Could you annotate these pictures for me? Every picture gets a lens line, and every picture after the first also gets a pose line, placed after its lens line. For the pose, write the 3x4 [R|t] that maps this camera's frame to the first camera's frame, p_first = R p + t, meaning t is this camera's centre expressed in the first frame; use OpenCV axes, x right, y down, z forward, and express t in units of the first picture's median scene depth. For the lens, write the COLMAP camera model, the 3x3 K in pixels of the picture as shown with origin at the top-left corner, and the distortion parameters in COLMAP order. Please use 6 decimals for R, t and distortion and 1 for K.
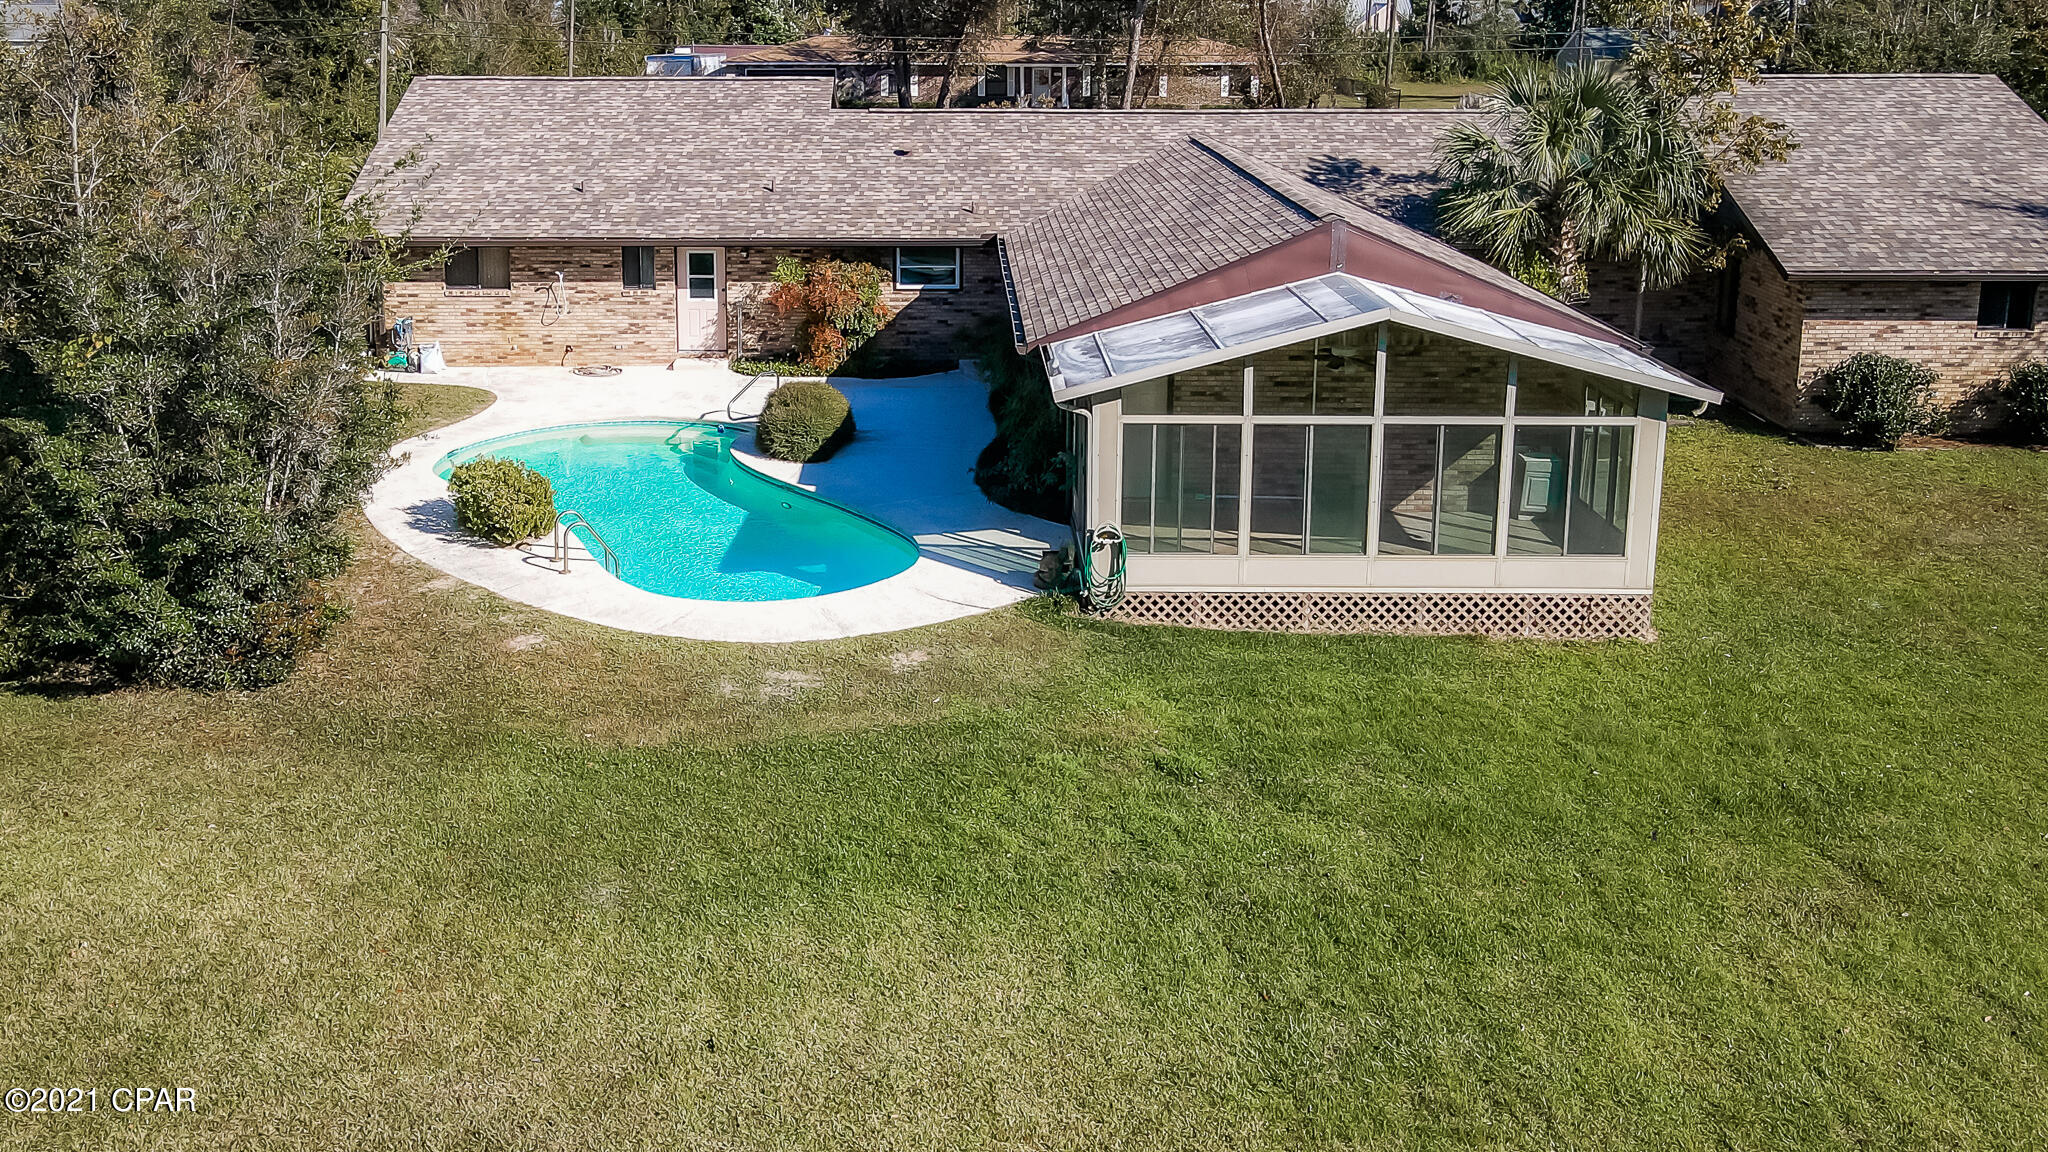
lens RADIAL K [[1811.2, 0, 906.3], [0, 1811.2, 372.0], [0, 0, 1]] dist [0.001330, 0.012150]
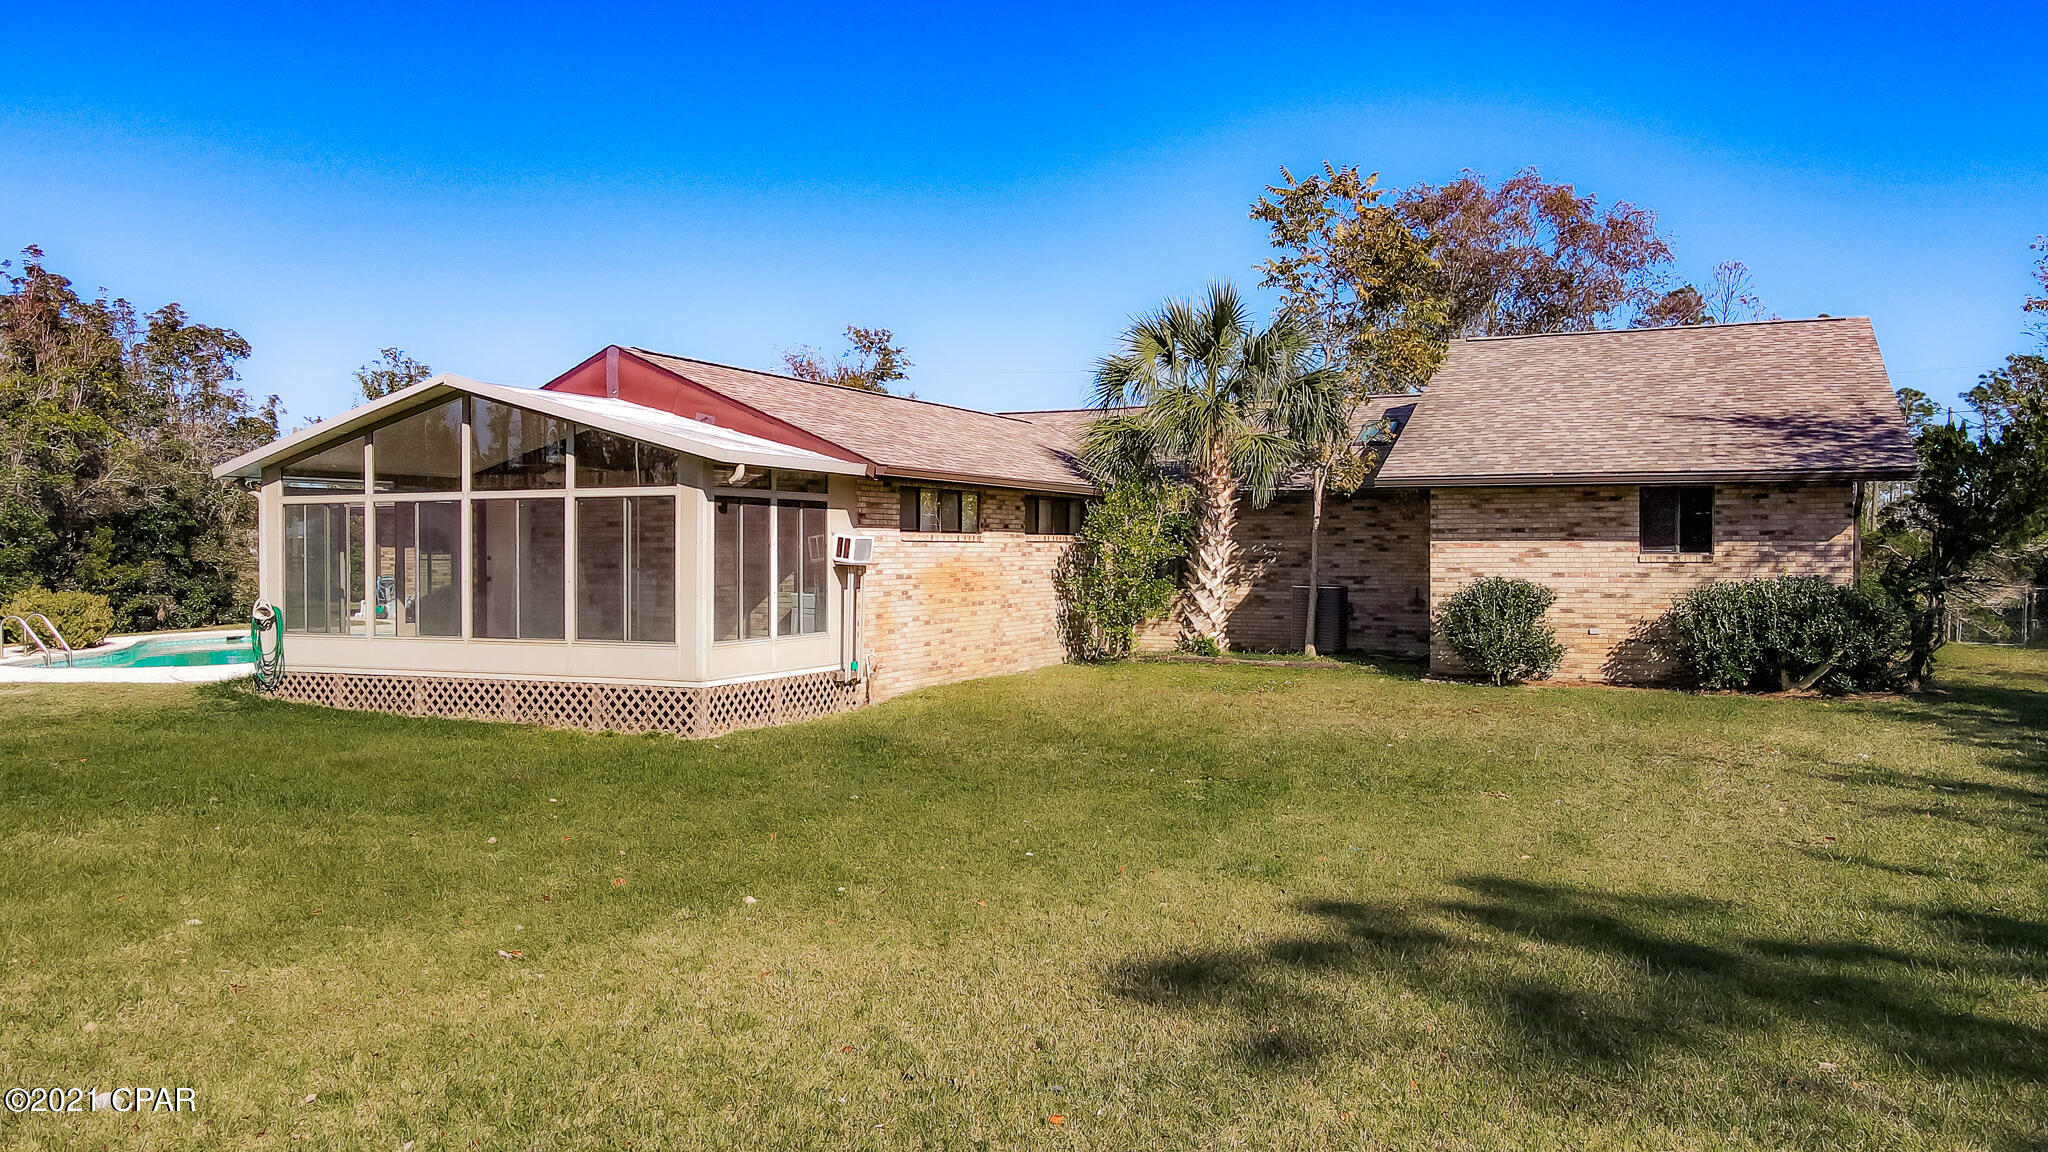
lens RADIAL K [[1520.3, 0, 1015.1], [0, 1520.3, 565.1], [0, 0, 1]] dist [-0.005050, 0.035741]
pose [[0.921196, 0.003531, -0.389083, 0.650171], [-0.079163, 0.980745, -0.178528, 0.142187], [0.380961, 0.195261, 0.903738, 0.279548]]
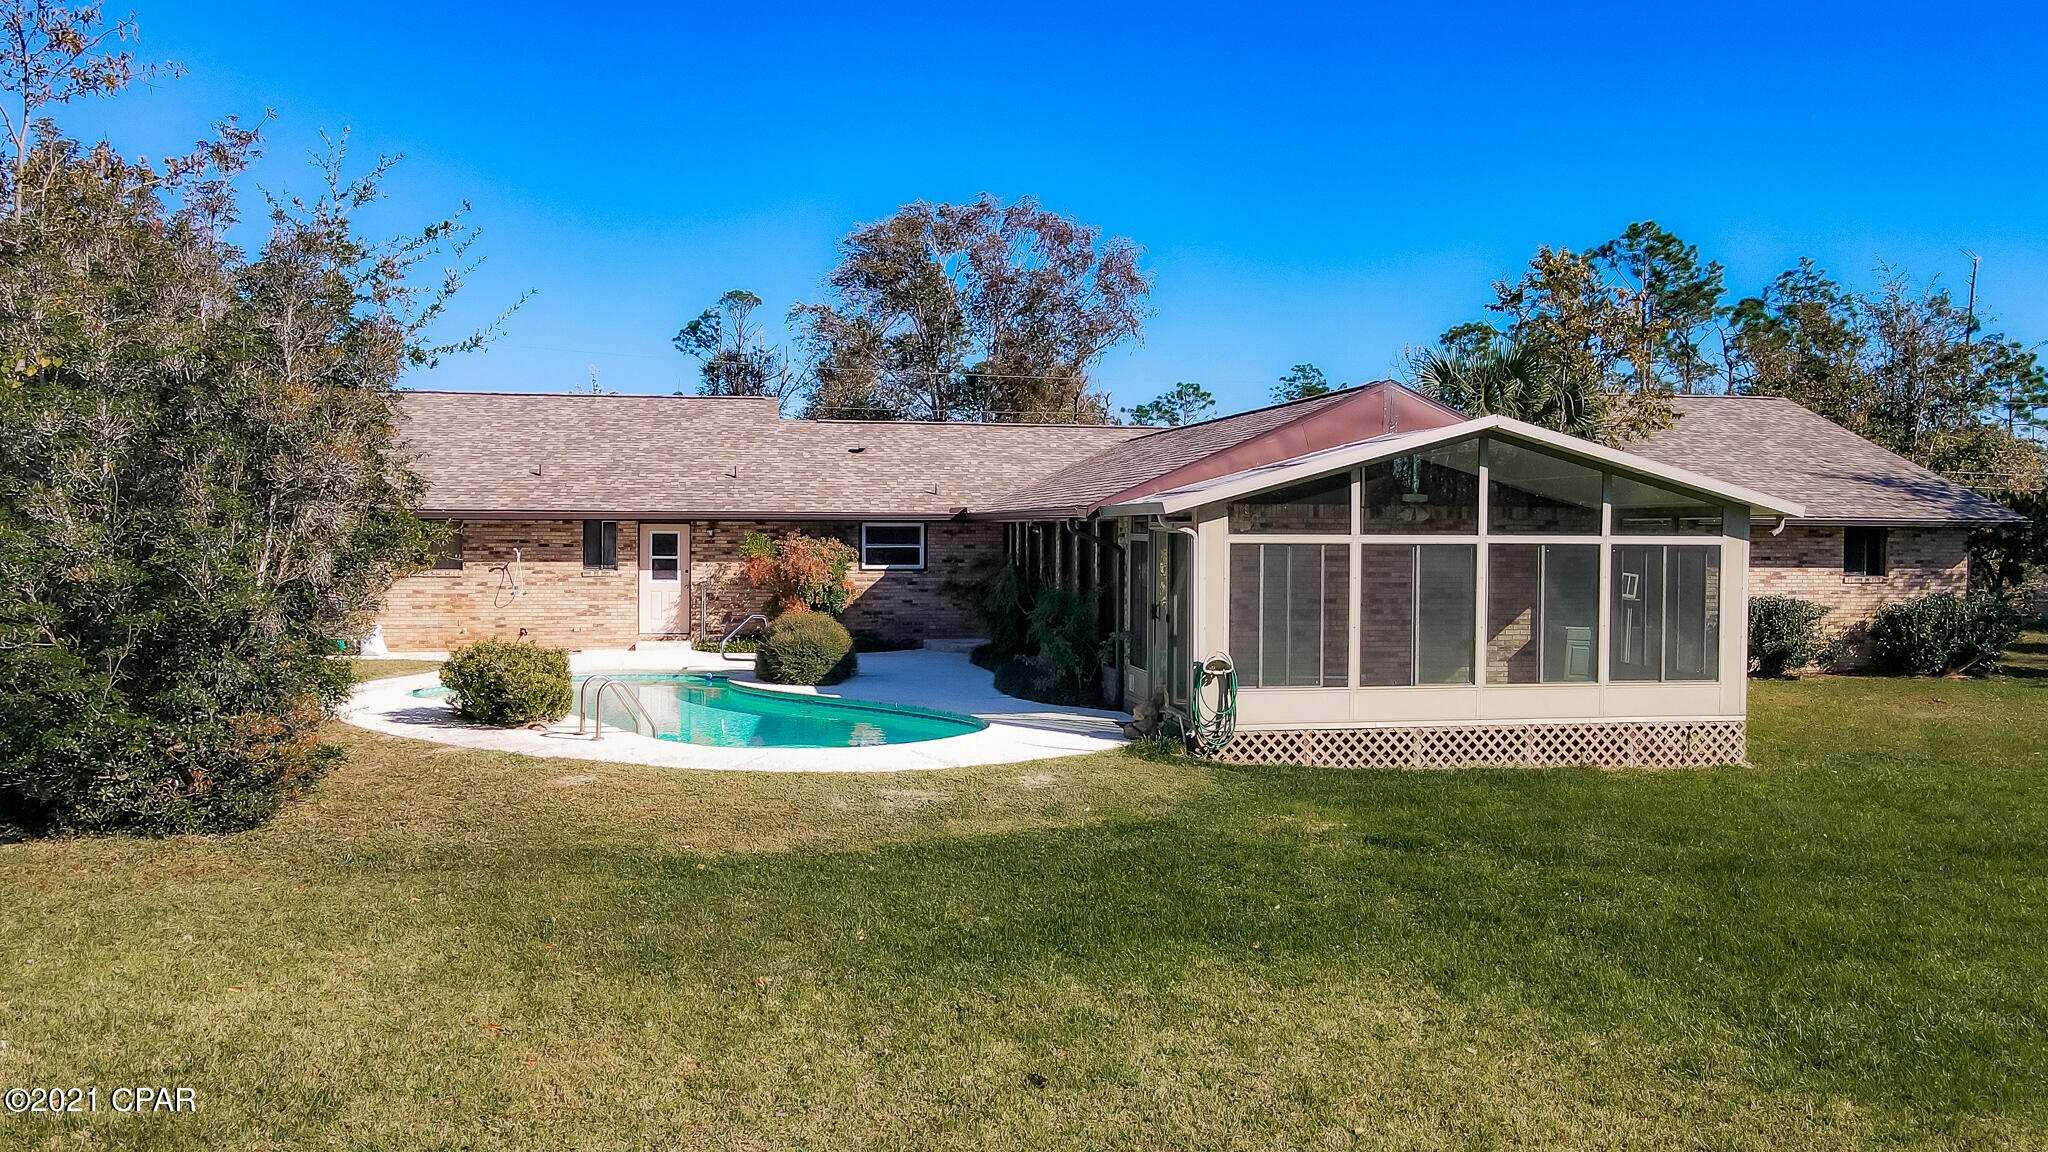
lens RADIAL K [[1520.3, 0, 1011.4], [0, 1520.3, 594.7], [0, 0, 1]] dist [-0.005050, 0.035741]
pose [[0.981519, -0.000624, 0.191363, -0.107444], [0.031834, 0.986594, -0.160061, 0.133956], [-0.188698, 0.163194, 0.968380, 0.199685]]
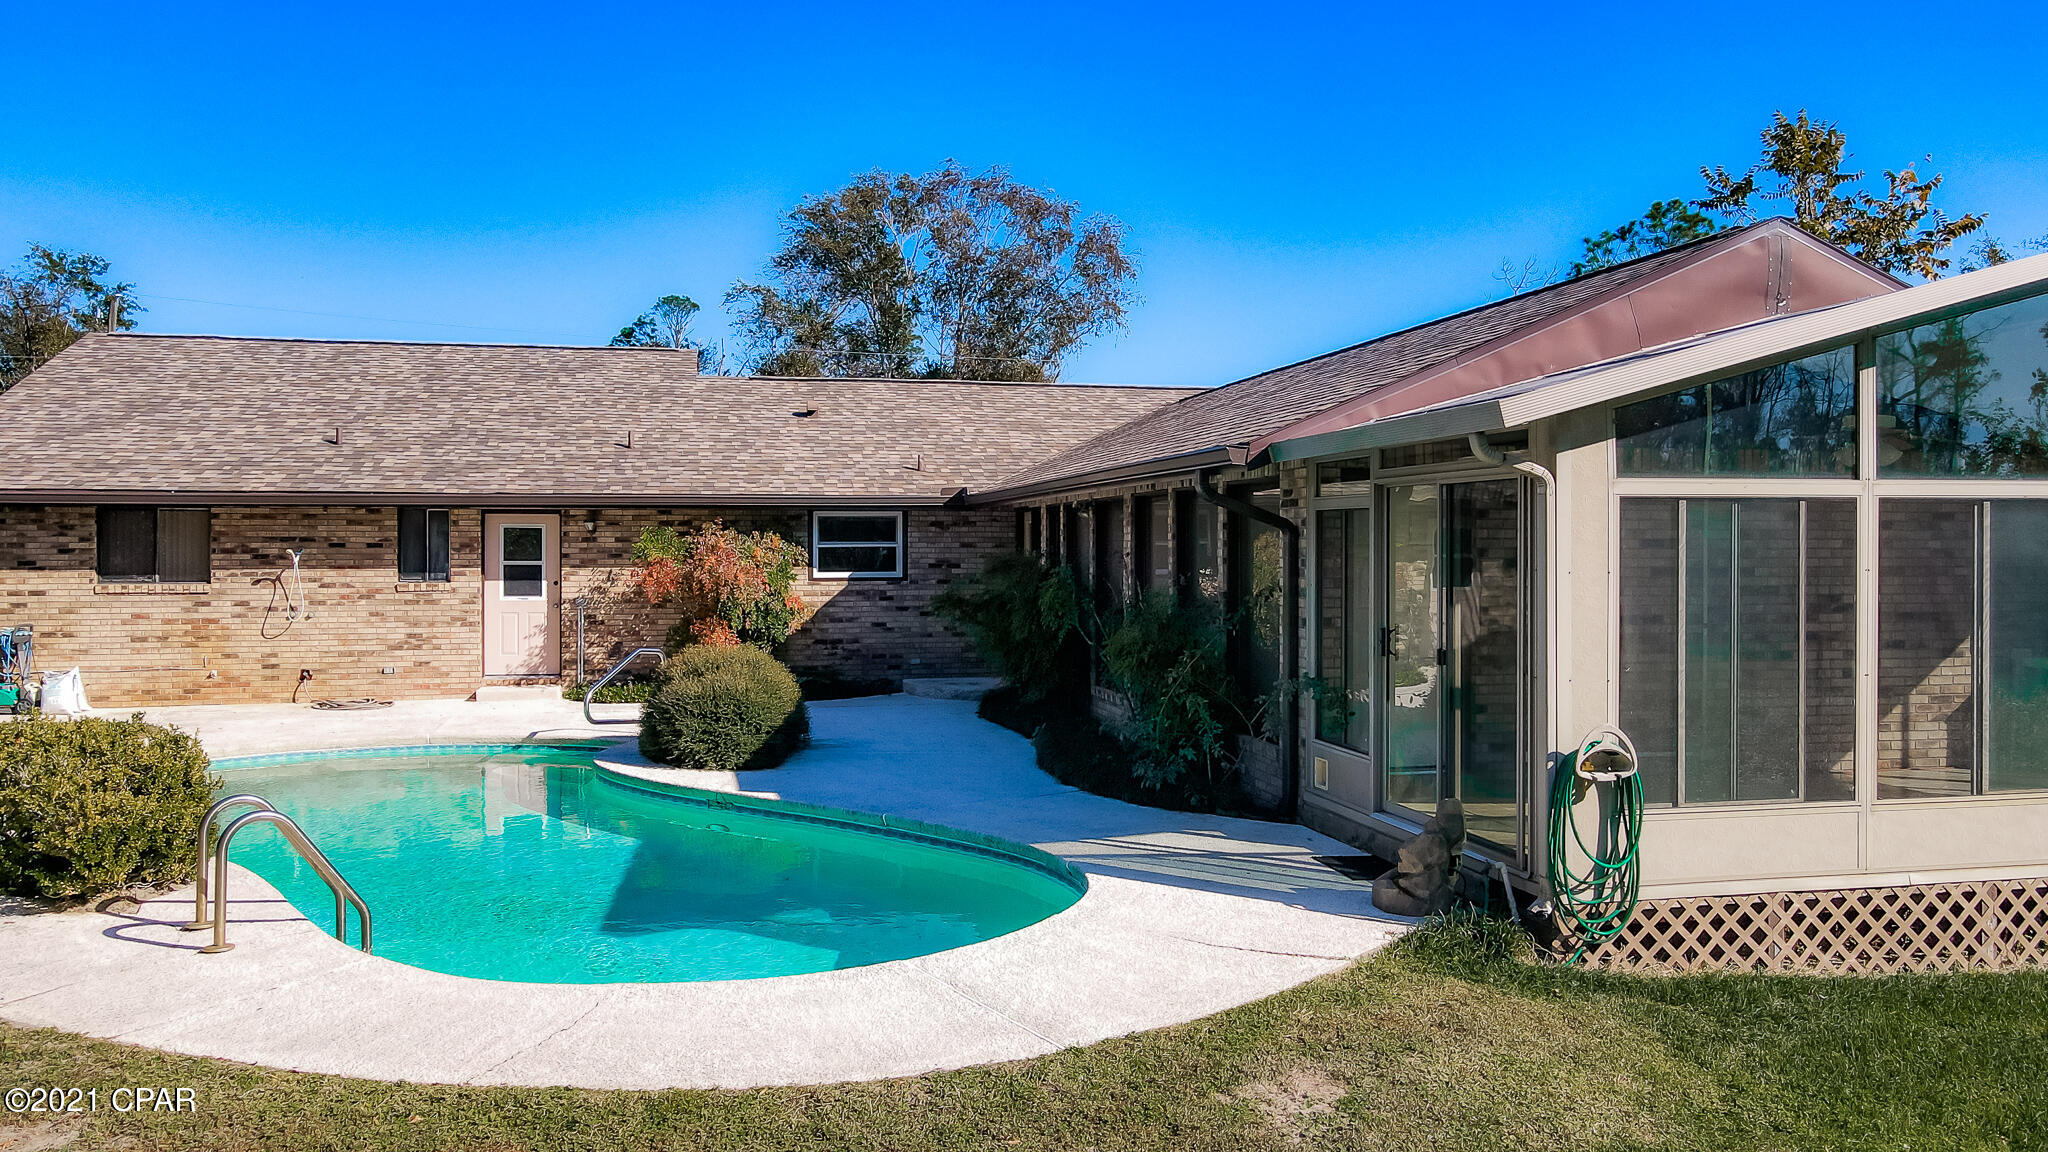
lens RADIAL K [[1520.3, 0, 1022.1], [0, 1520.3, 577.0], [0, 0, 1]] dist [-0.005050, 0.035741]
pose [[0.972610, -0.002821, 0.232427, -0.079330], [0.046590, 0.982001, -0.183041, 0.081437], [-0.227727, 0.188856, 0.955235, 0.520732]]
